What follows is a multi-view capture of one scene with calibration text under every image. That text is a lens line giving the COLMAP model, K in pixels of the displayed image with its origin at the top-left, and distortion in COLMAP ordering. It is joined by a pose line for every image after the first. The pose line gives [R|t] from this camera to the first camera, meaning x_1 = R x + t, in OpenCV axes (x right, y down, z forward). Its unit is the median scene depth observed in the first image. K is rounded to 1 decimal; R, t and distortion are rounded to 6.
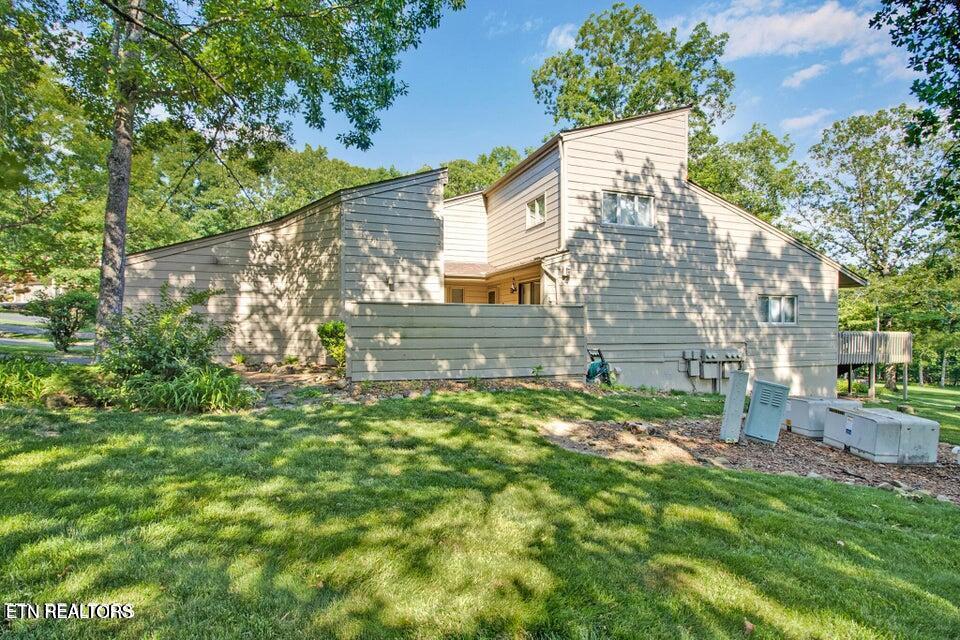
lens RADIAL K [[458.9, 0, 480.3], [0, 458.9, 322.1], [0, 0, 1]] dist [-0.002294, -0.003804]
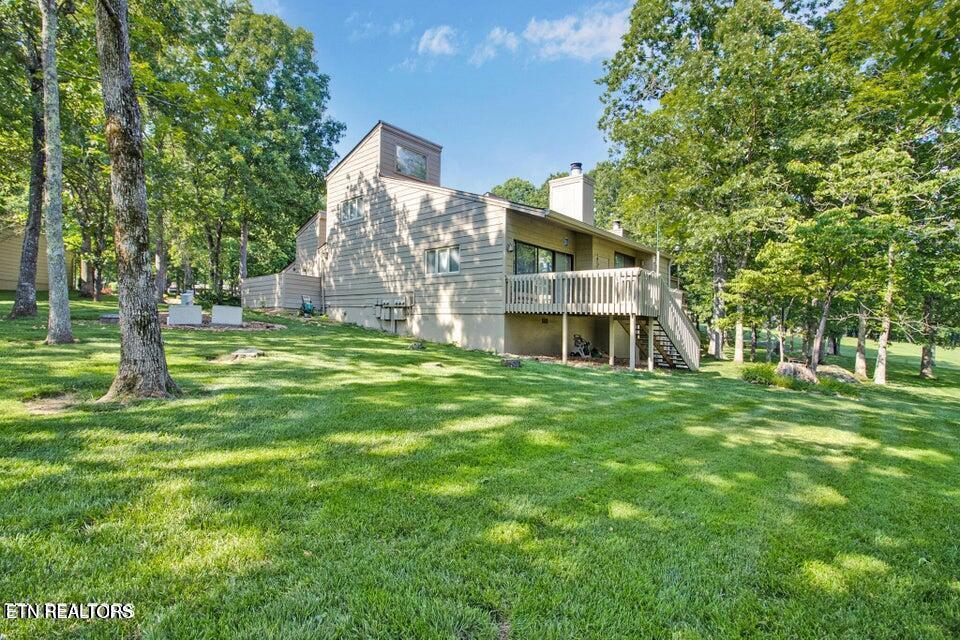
lens RADIAL K [[458.9, 0, 480.1], [0, 458.9, 318.5], [0, 0, 1]] dist [-0.002294, -0.003804]
pose [[0.465944, -0.002206, -0.884812, 1.738259], [-0.004638, 0.999977, -0.004936, 0.121980], [0.884802, 0.006404, 0.465923, 0.599939]]
